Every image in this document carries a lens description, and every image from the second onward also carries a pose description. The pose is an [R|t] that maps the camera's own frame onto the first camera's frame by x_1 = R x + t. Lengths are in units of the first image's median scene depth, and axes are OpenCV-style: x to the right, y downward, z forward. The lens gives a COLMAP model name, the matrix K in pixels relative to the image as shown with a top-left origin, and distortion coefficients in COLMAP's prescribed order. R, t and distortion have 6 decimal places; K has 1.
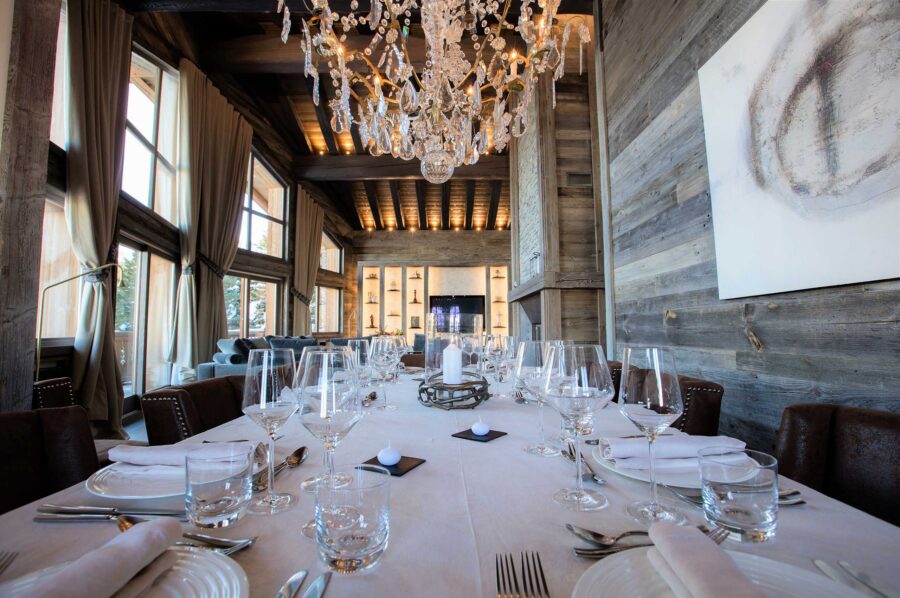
lens RADIAL K [[411.4, 0, 450.0], [0, 411.4, 299.0], [0, 0, 1]] dist [-0.000211, 0.000001]
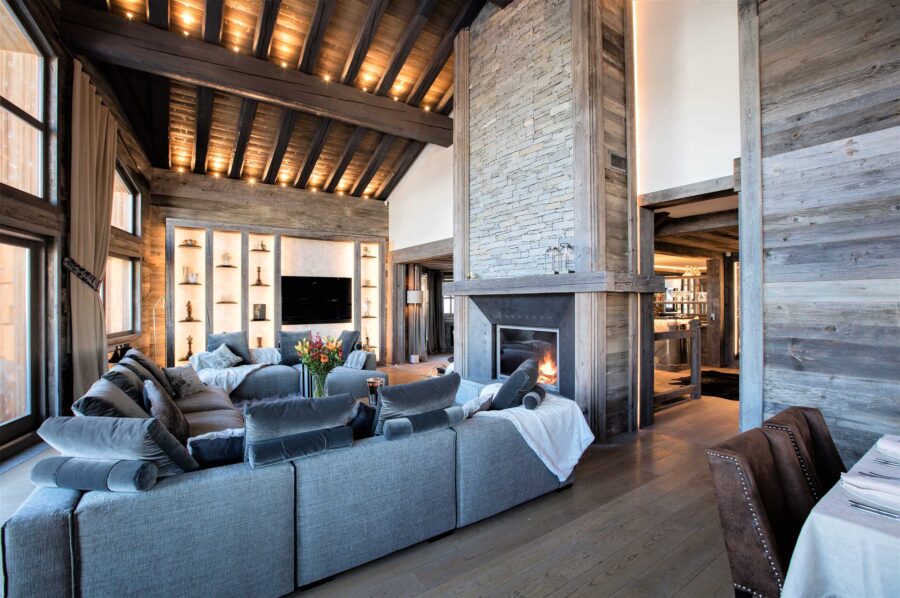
lens RADIAL K [[411.4, 0, 450.0], [0, 411.4, 299.0], [0, 0, 1]] dist [-0.000211, 0.000001]
pose [[0.846976, 0.009289, 0.531550, -0.186100], [-0.041945, 0.997898, 0.049398, -0.016005], [-0.529974, -0.064135, 0.845585, 0.218591]]
